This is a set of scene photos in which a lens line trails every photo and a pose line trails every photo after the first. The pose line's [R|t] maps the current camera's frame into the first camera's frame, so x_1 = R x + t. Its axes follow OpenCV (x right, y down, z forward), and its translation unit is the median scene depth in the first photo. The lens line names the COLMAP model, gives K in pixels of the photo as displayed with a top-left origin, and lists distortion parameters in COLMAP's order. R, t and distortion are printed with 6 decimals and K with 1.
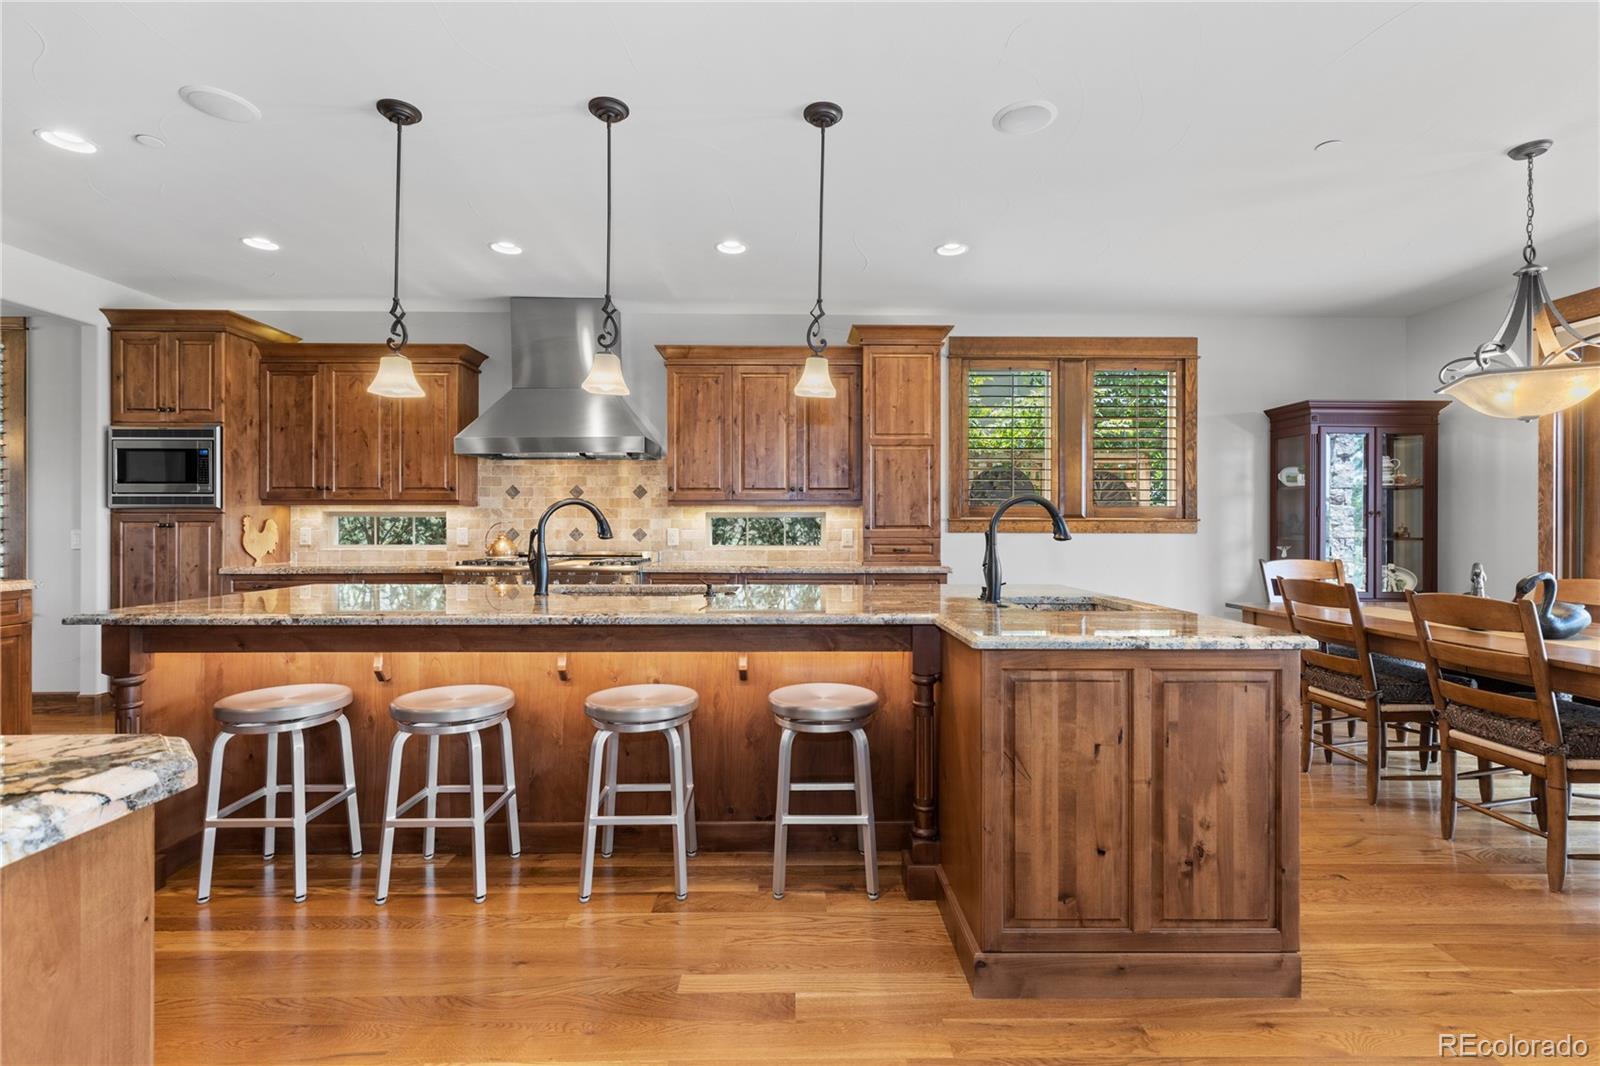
lens RADIAL K [[709.4, 0, 798.3], [0, 709.4, 532.0], [0, 0, 1]] dist [0.014320, -0.000116]
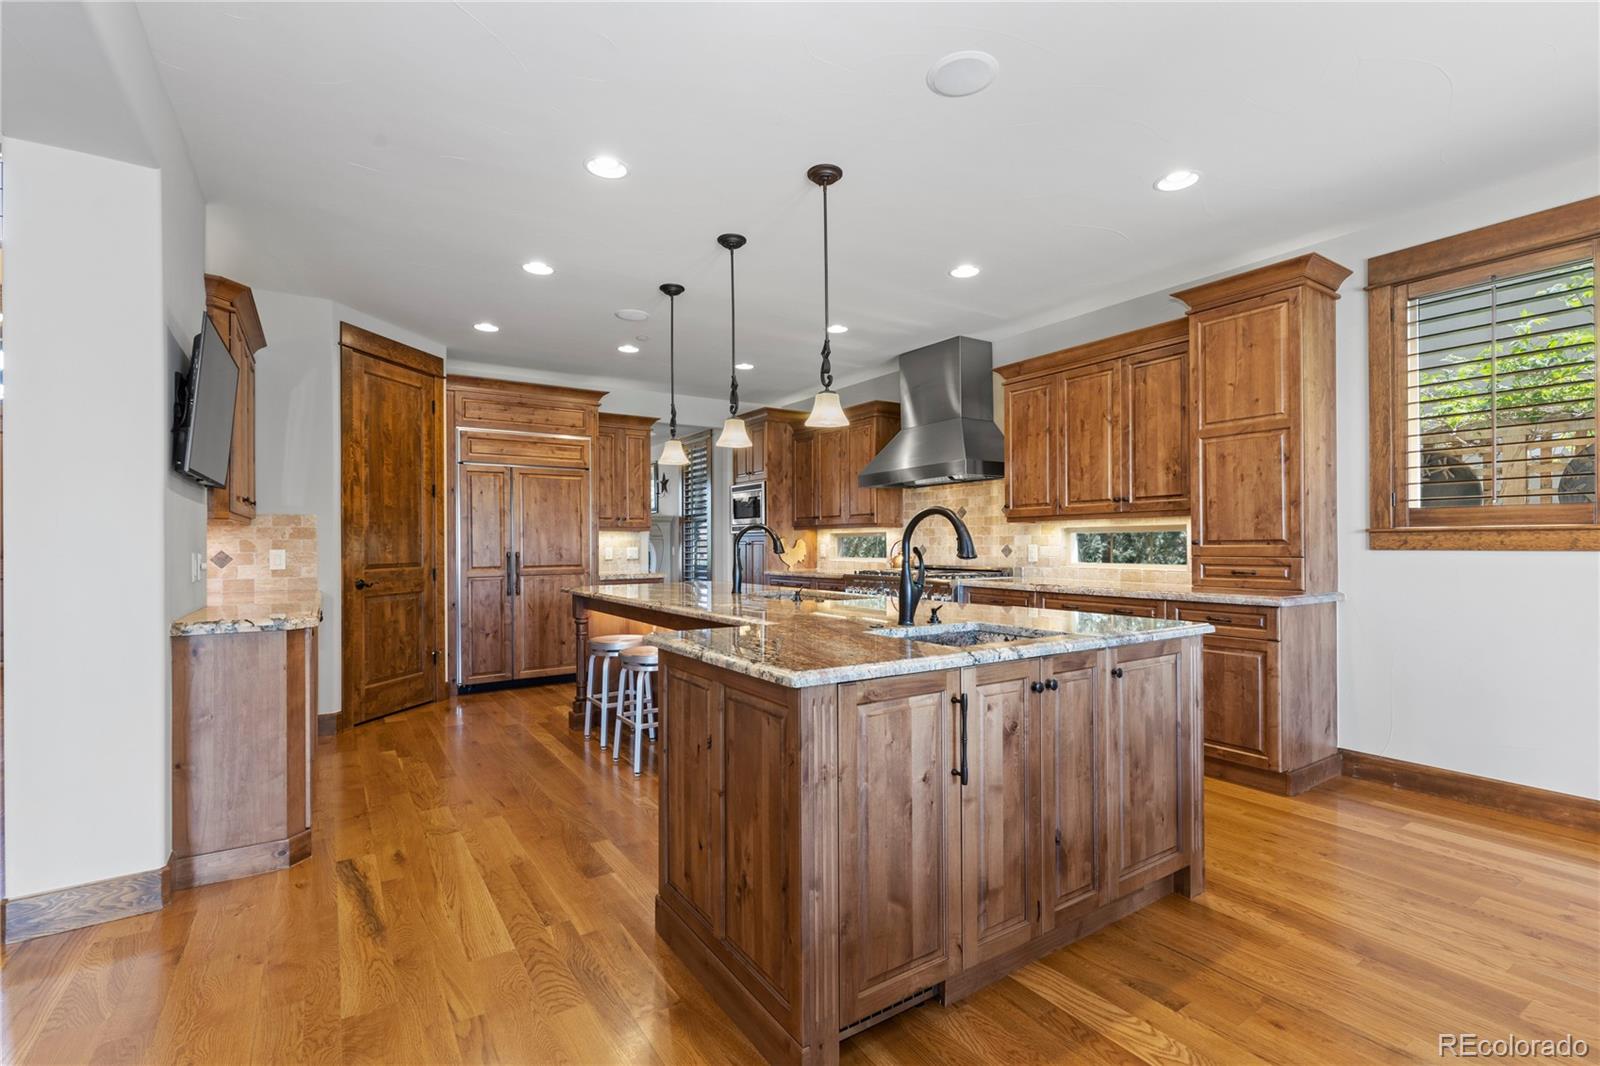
lens RADIAL K [[709.4, 0, 800.7], [0, 709.4, 535.7], [0, 0, 1]] dist [0.014320, -0.000116]
pose [[0.551313, -0.013315, -0.834192, 0.509256], [-0.000089, 0.999872, -0.016019, -0.001749], [0.834299, 0.008905, 0.551241, 0.190760]]
